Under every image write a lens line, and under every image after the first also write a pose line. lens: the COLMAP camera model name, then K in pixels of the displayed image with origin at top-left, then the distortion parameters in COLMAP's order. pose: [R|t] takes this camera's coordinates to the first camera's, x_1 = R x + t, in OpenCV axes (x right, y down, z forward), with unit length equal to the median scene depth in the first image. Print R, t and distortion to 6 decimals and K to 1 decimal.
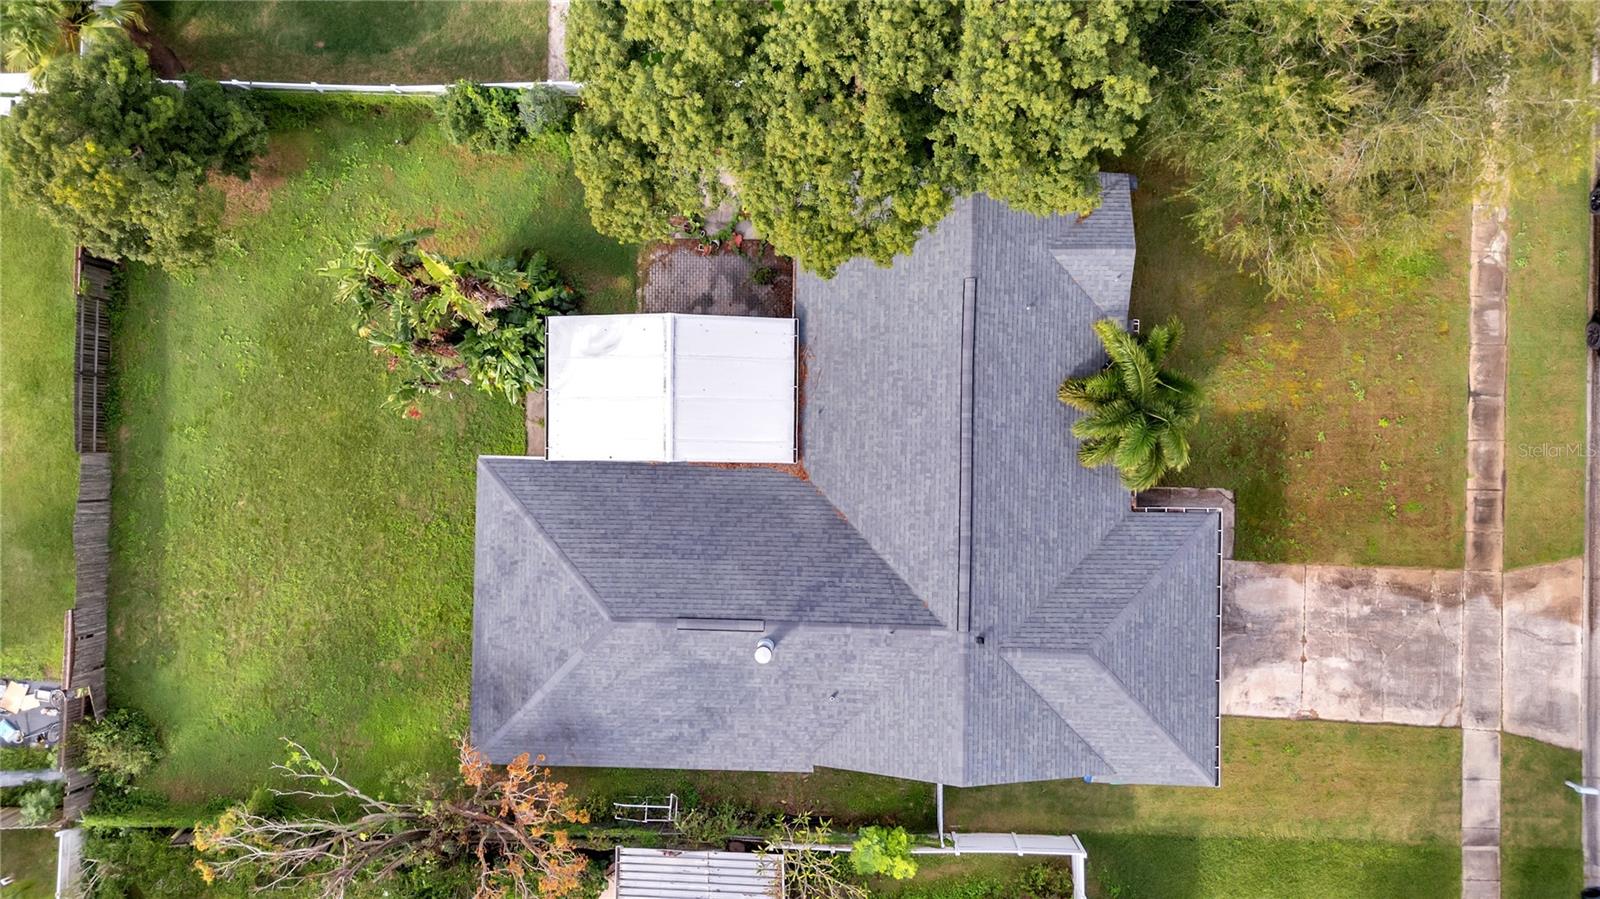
lens RADIAL K [[1092.3, 0, 806.8], [0, 1092.3, 453.9], [0, 0, 1]] dist [0.054573, -0.035806]
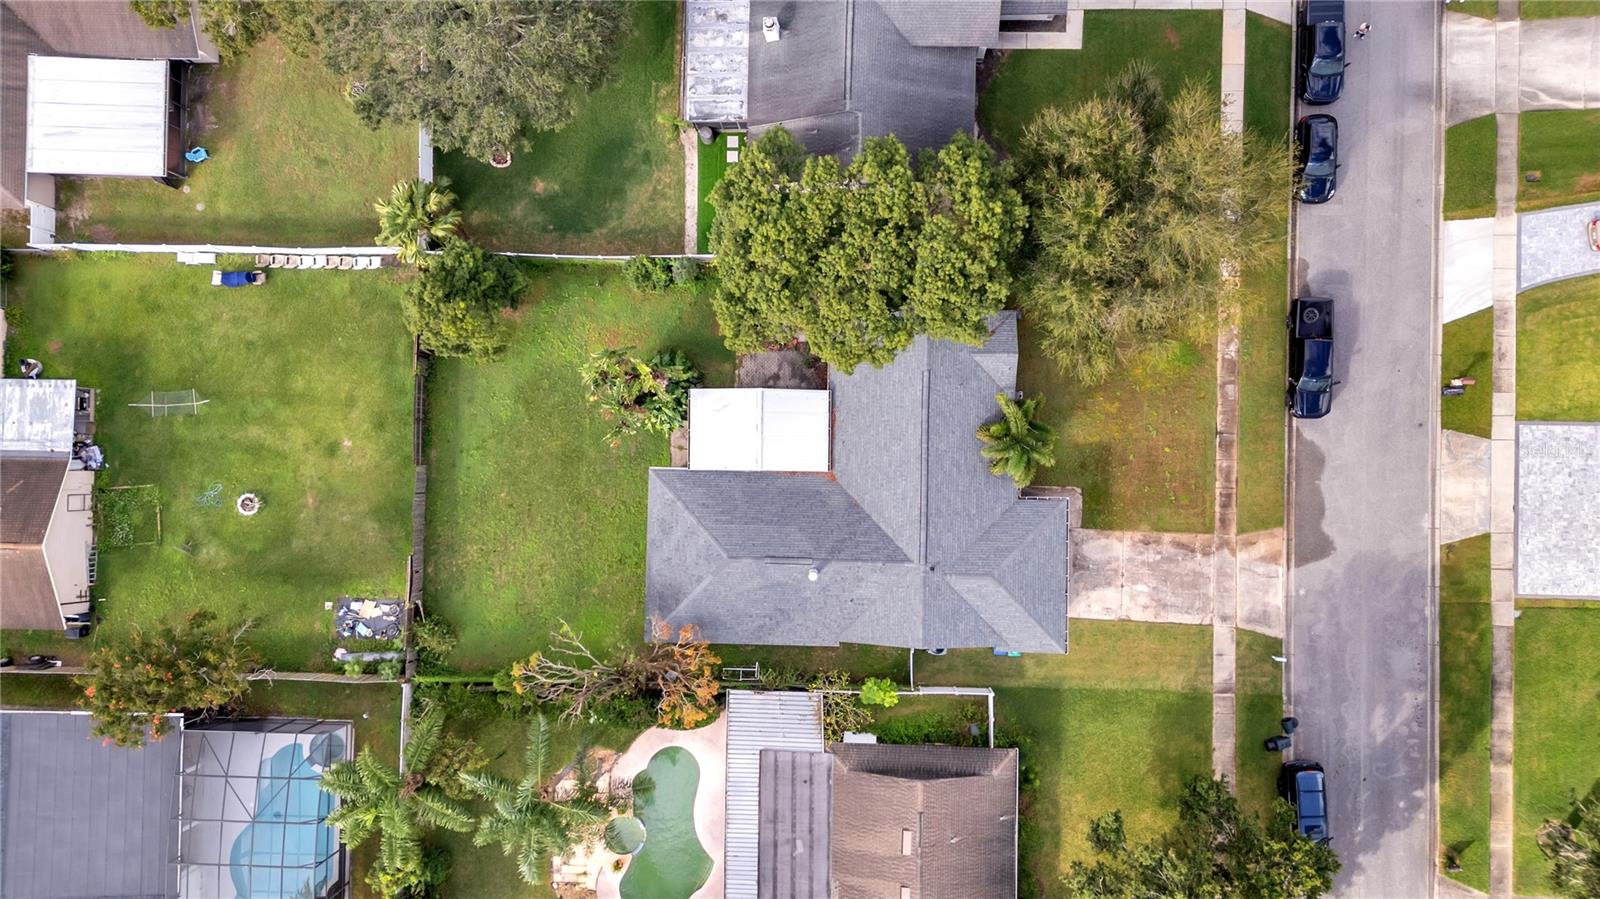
lens RADIAL K [[1092.3, 0, 799.8], [0, 1092.3, 450.1], [0, 0, 1]] dist [0.054573, -0.035806]
pose [[0.999967, 0.001656, -0.007976, -0.042126], [-0.001766, 0.999903, -0.013790, -0.002156], [0.007953, 0.013803, 0.999873, -0.732610]]
